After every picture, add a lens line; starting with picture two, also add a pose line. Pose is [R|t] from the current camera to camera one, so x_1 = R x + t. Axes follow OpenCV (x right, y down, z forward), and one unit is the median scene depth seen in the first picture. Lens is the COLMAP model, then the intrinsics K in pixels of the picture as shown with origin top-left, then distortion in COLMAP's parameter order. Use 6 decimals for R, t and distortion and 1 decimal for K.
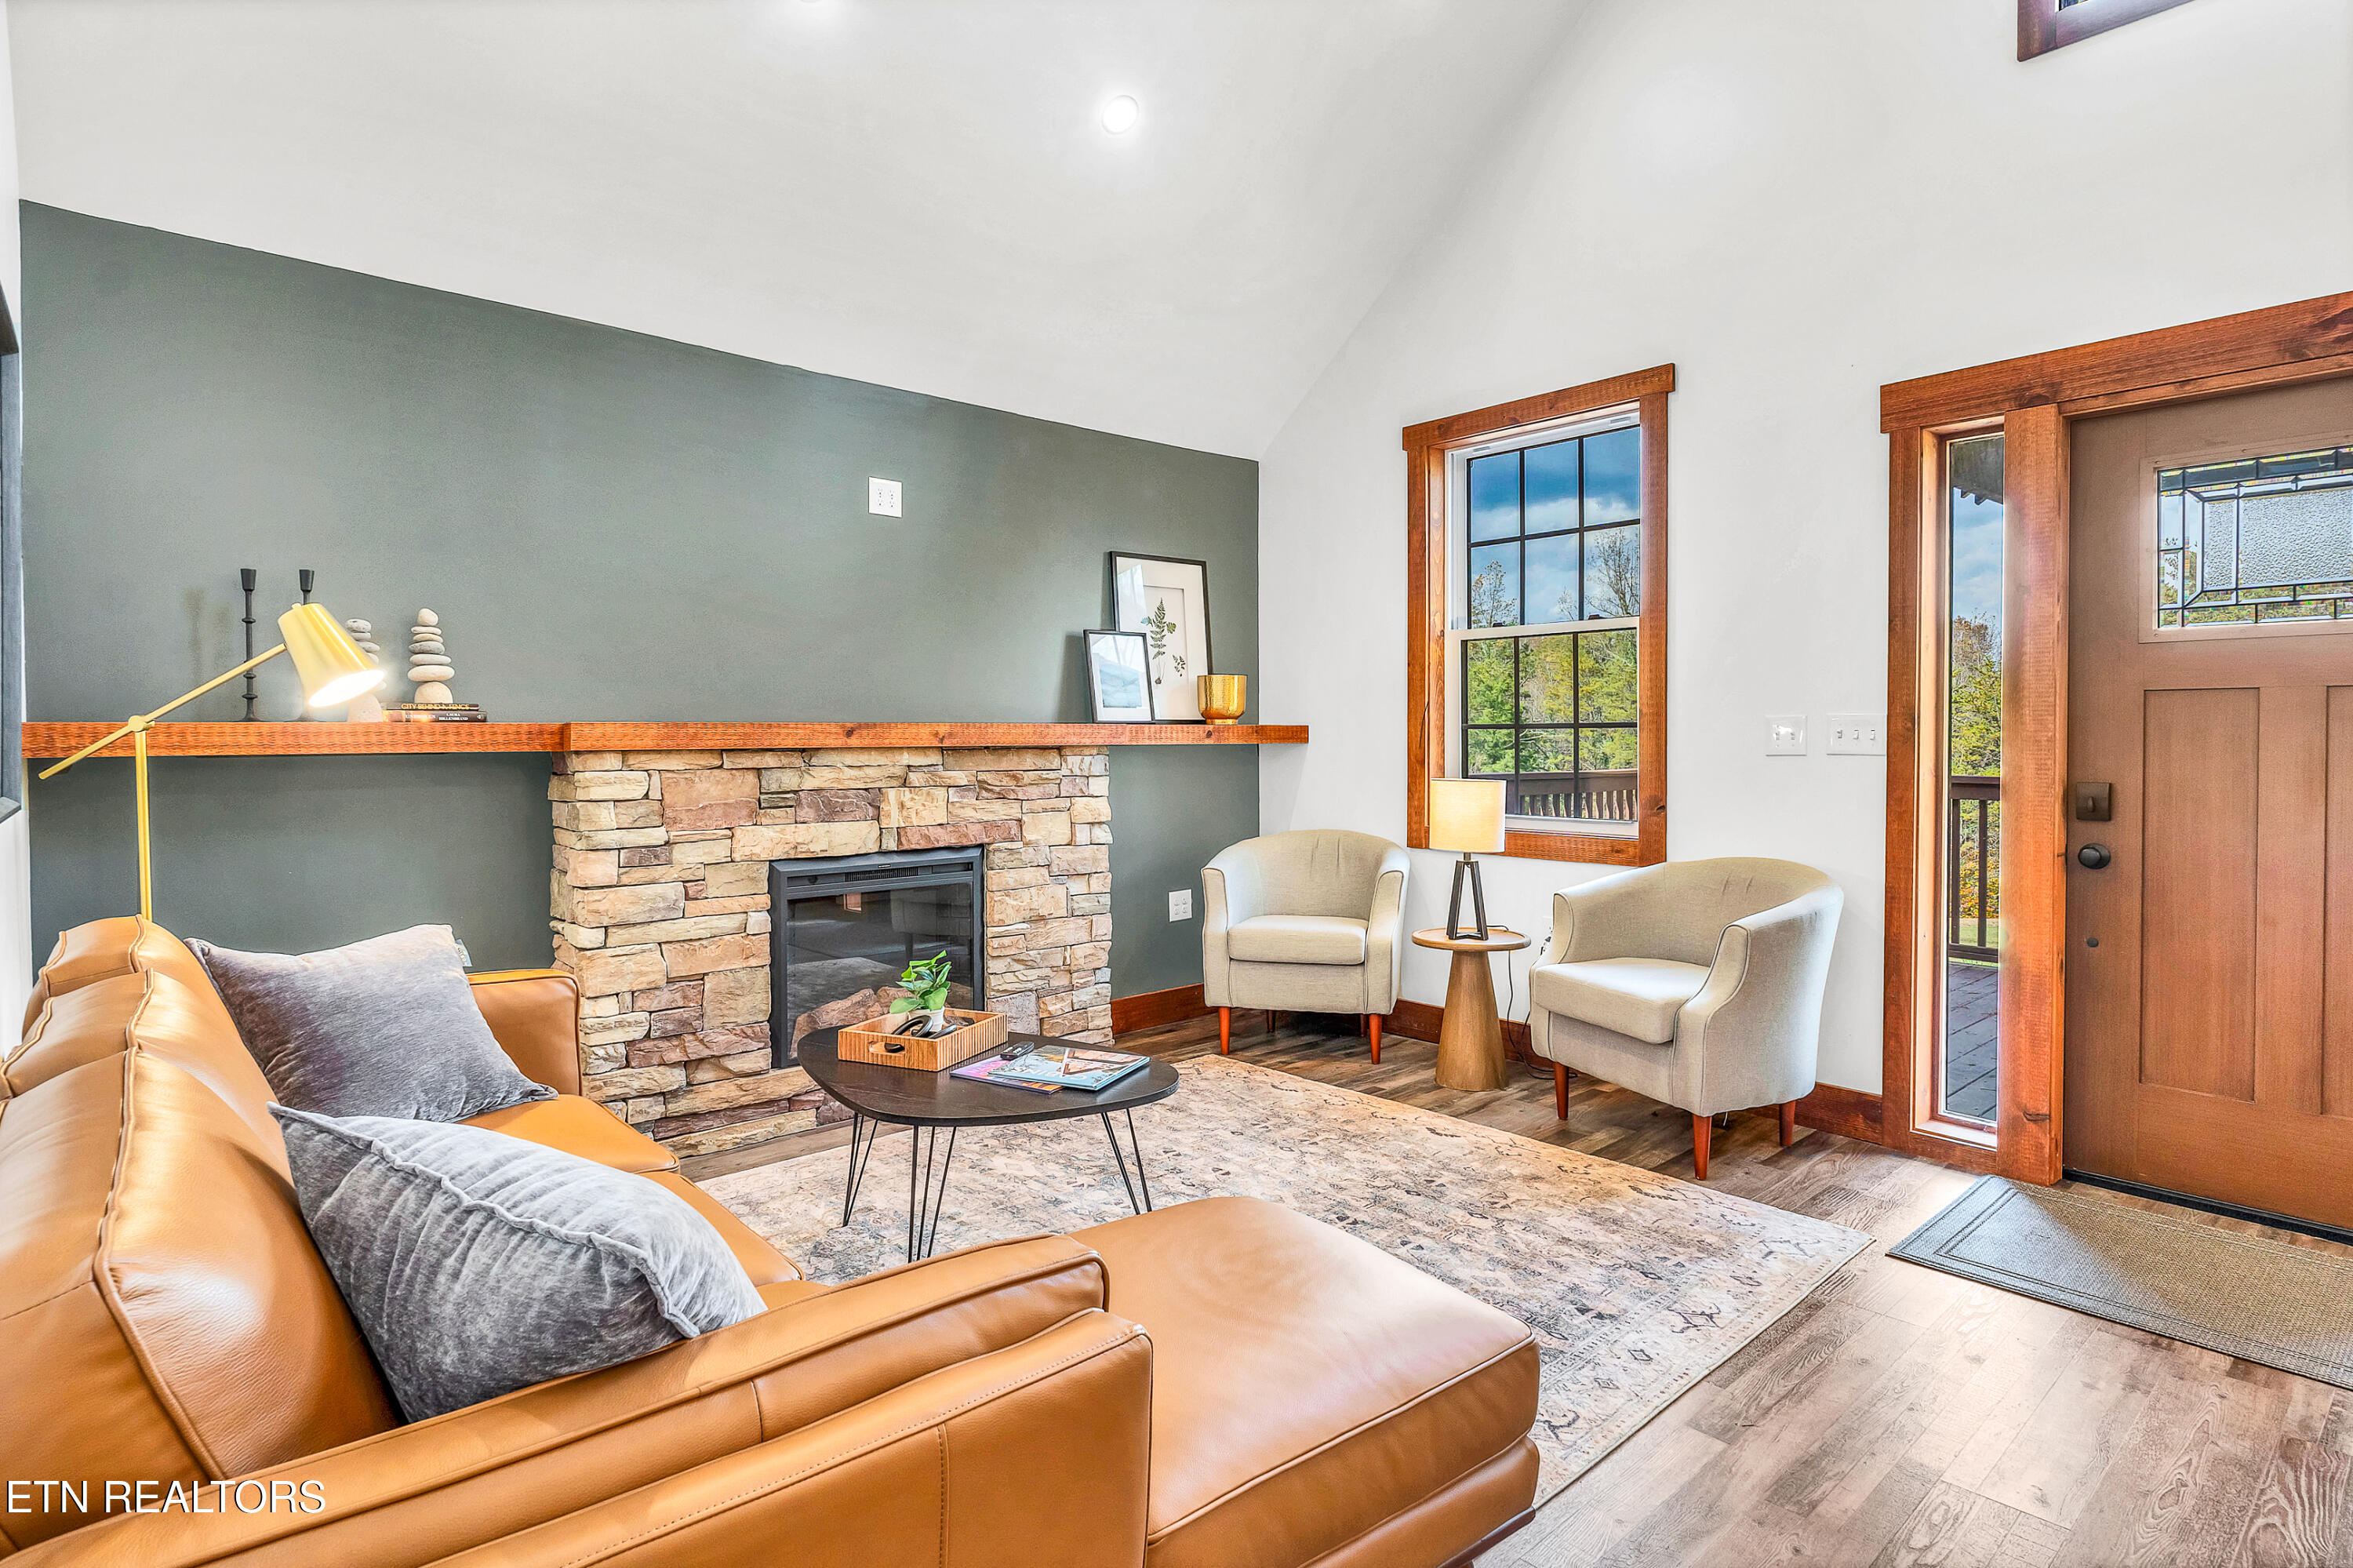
lens RADIAL K [[1222.6, 0, 1138.3], [0, 1222.6, 753.7], [0, 0, 1]] dist [0.002338, -0.000505]
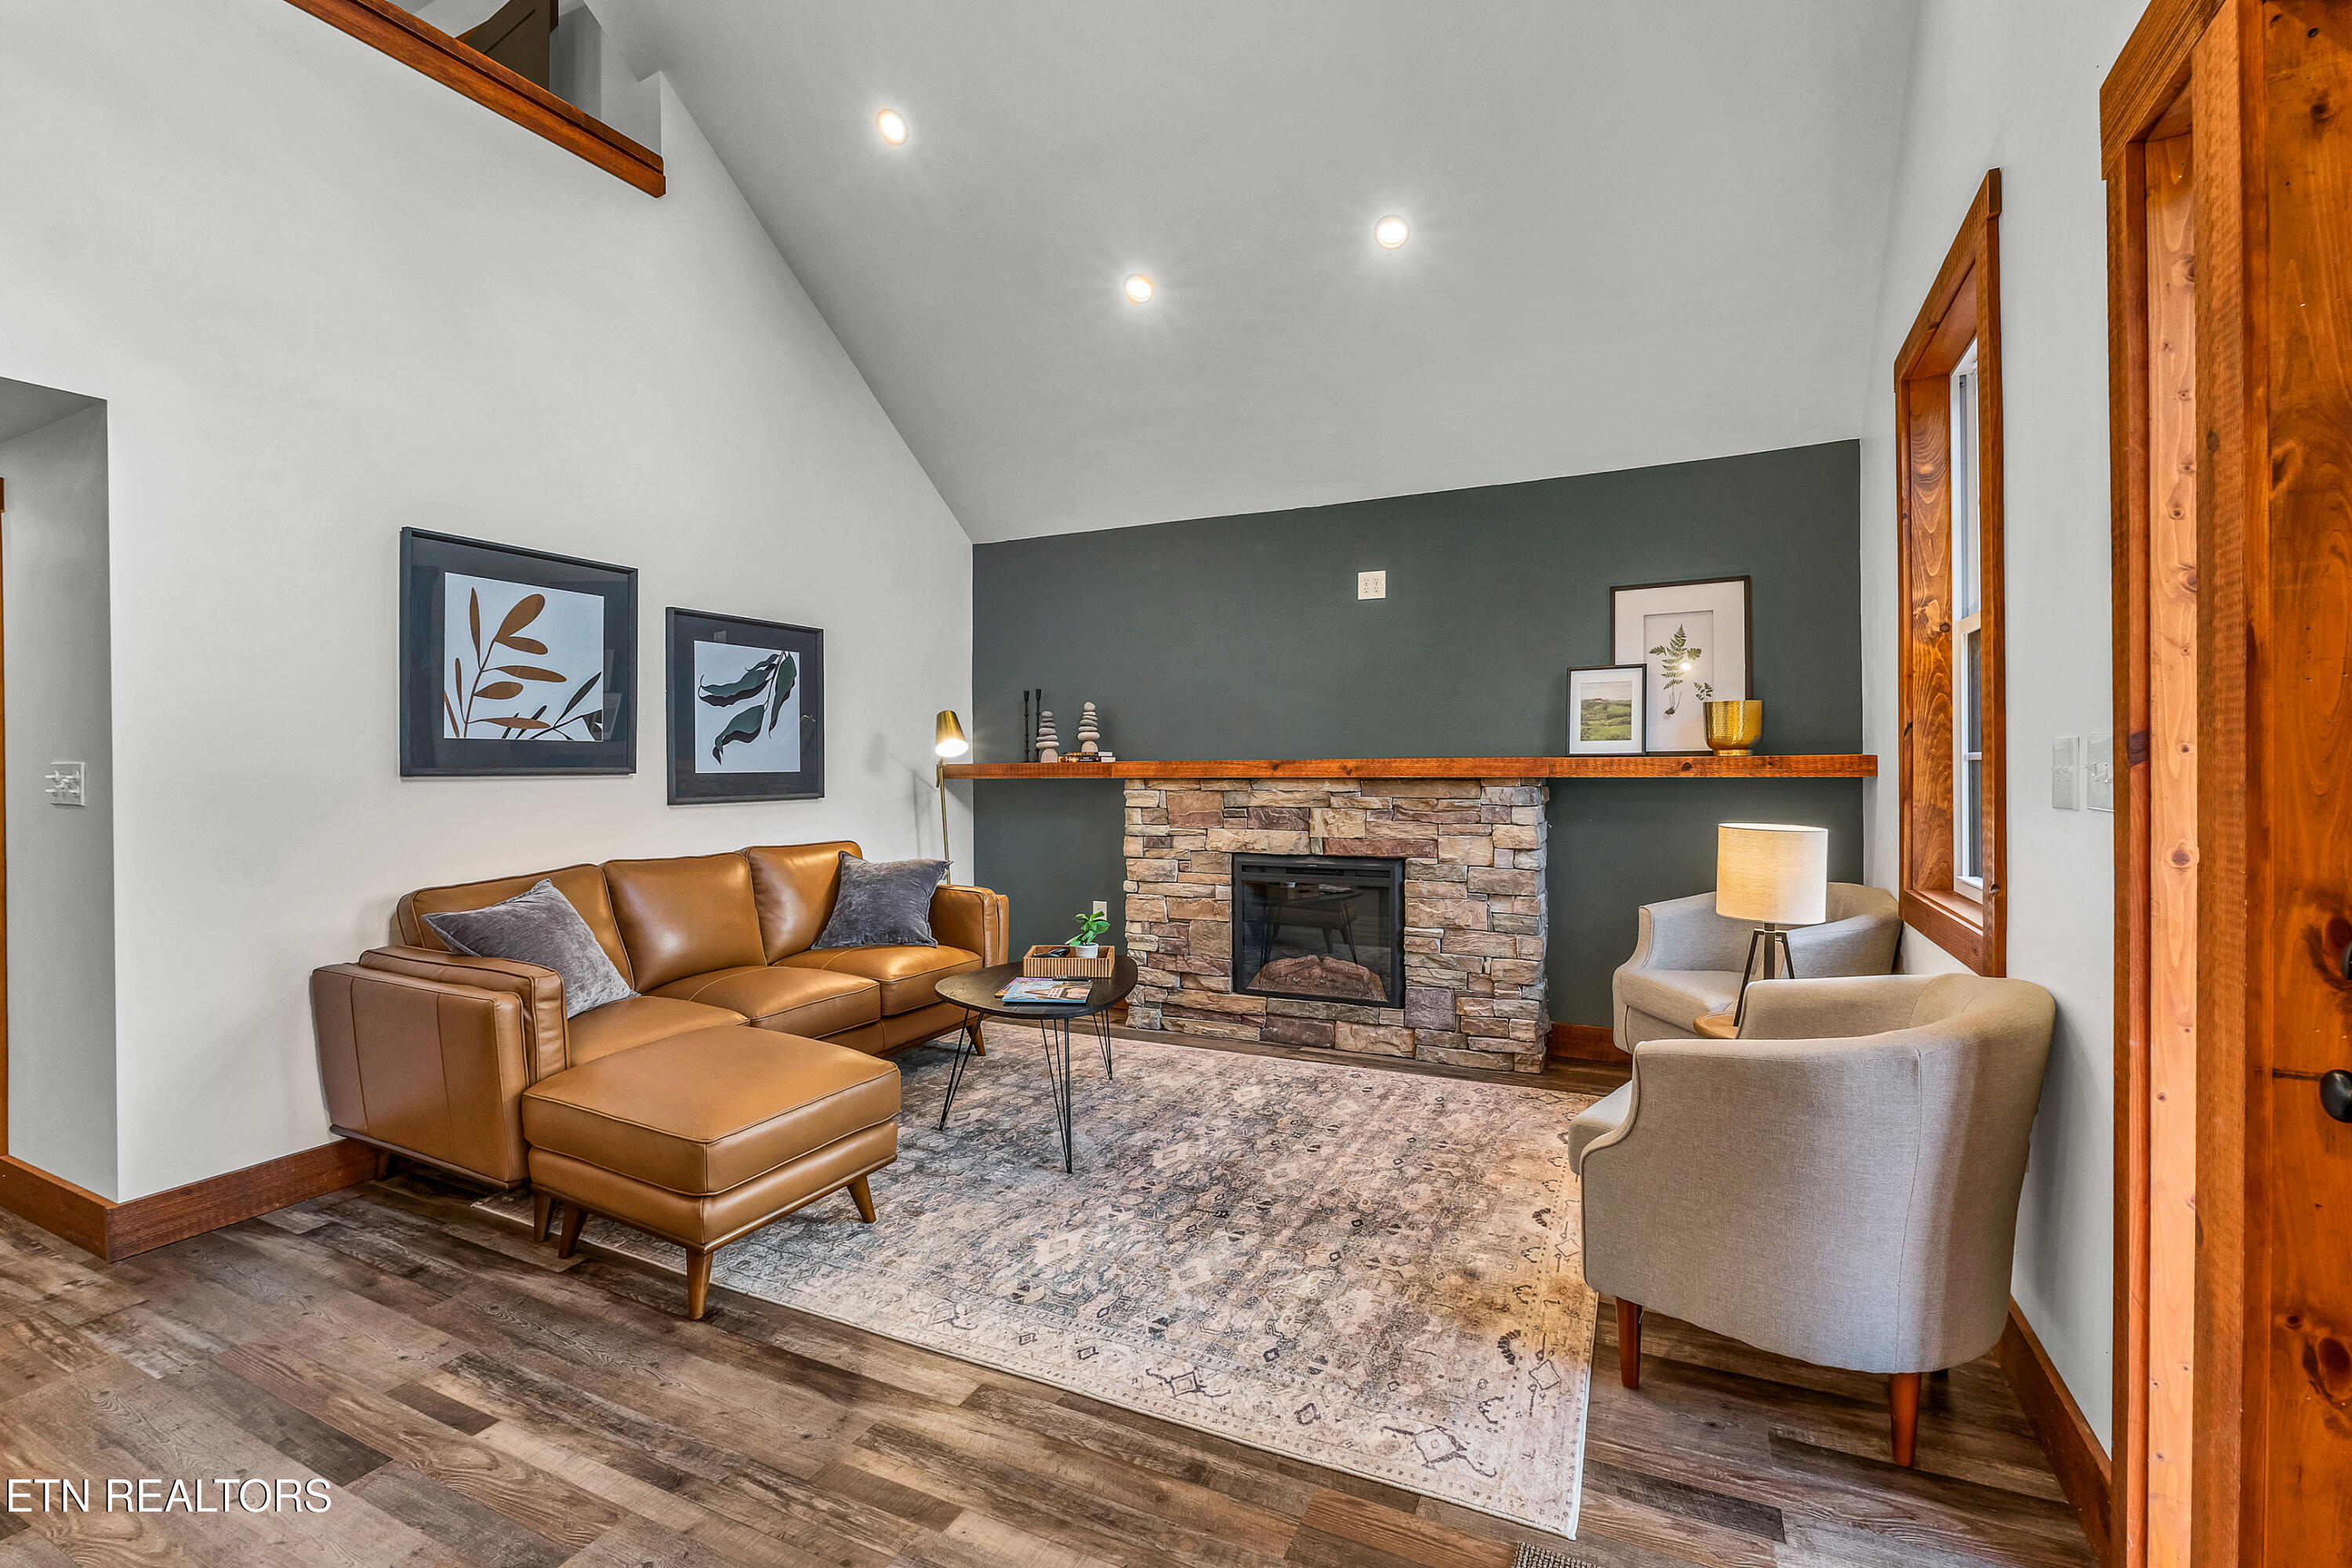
lens RADIAL K [[1046.6, 0, 1196.2], [0, 1046.6, 775.1], [0, 0, 1]] dist [-0.007207, -0.002008]
pose [[0.395969, 0.008030, -0.918229, 0.854105], [-0.009627, 0.999943, 0.004593, -0.013060], [0.918213, 0.007021, 0.396024, 0.450966]]
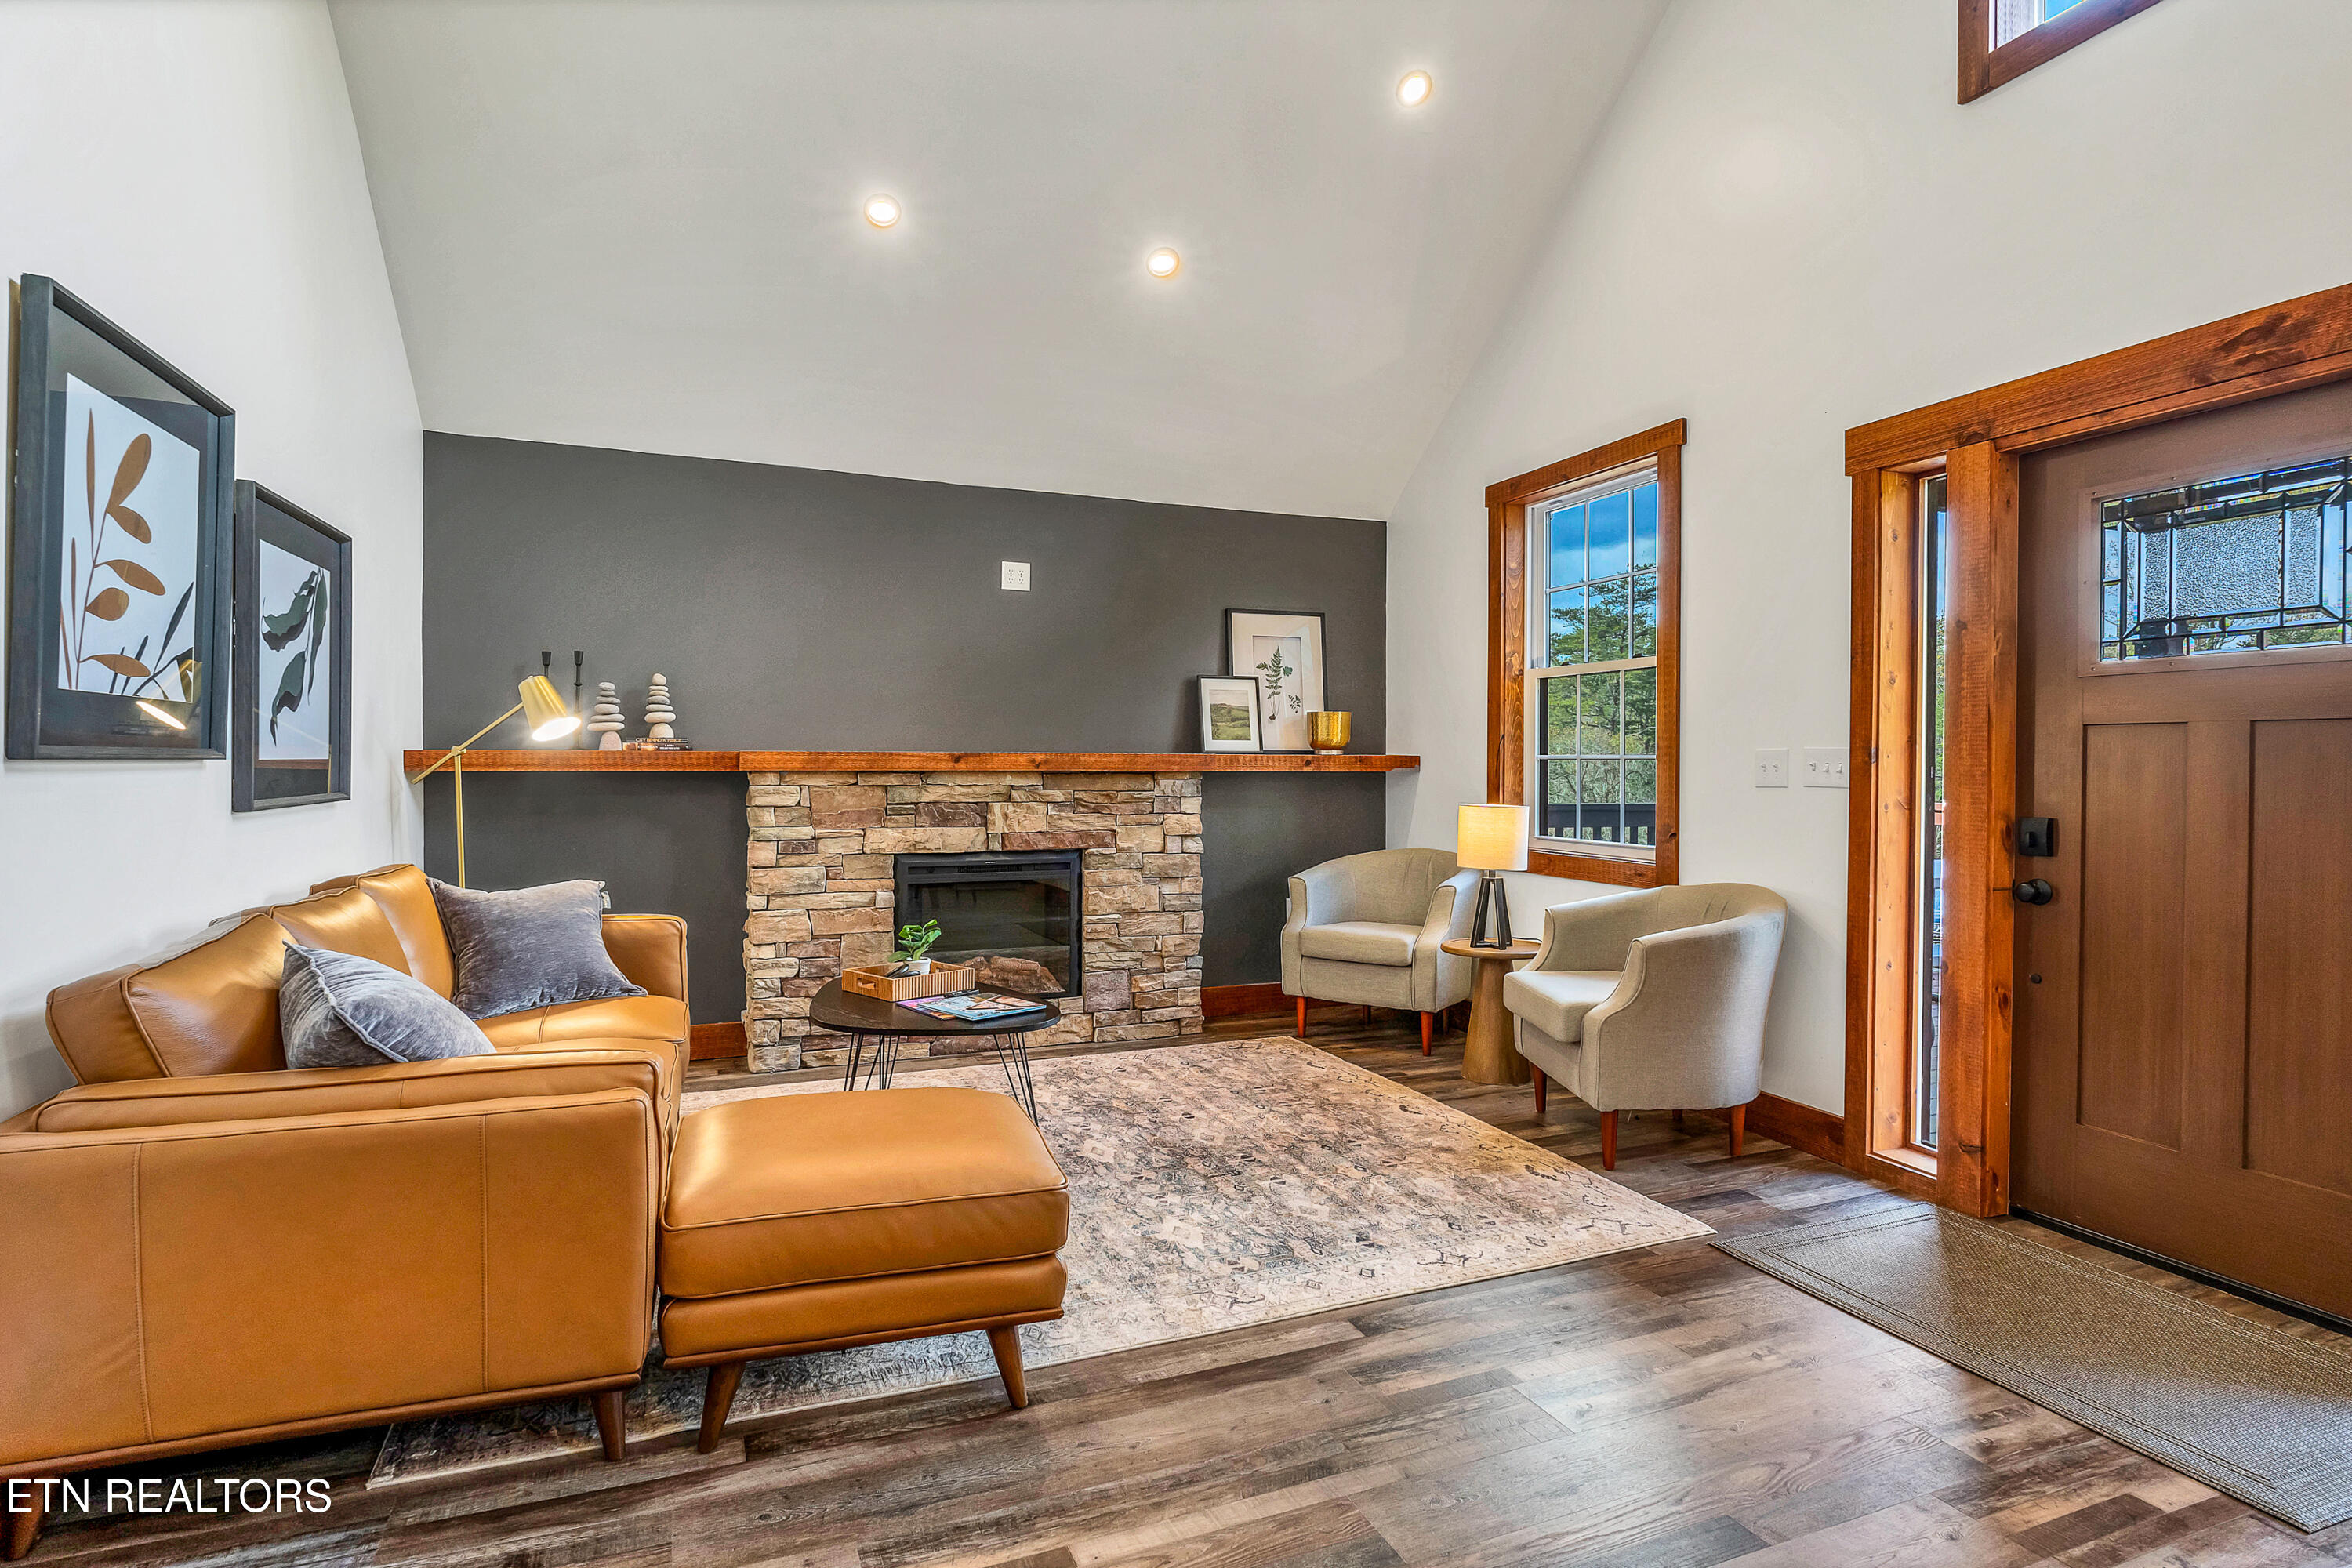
lens RADIAL K [[1173.7, 0, 1212.8], [0, 1173.7, 771.9], [0, 0, 1]] dist [0.000228, -0.000085]
pose [[0.947438, 0.009336, -0.319802, 0.439577], [-0.011894, 0.999911, -0.006046, 0.000344], [0.319717, 0.009532, 0.947465, -0.113985]]
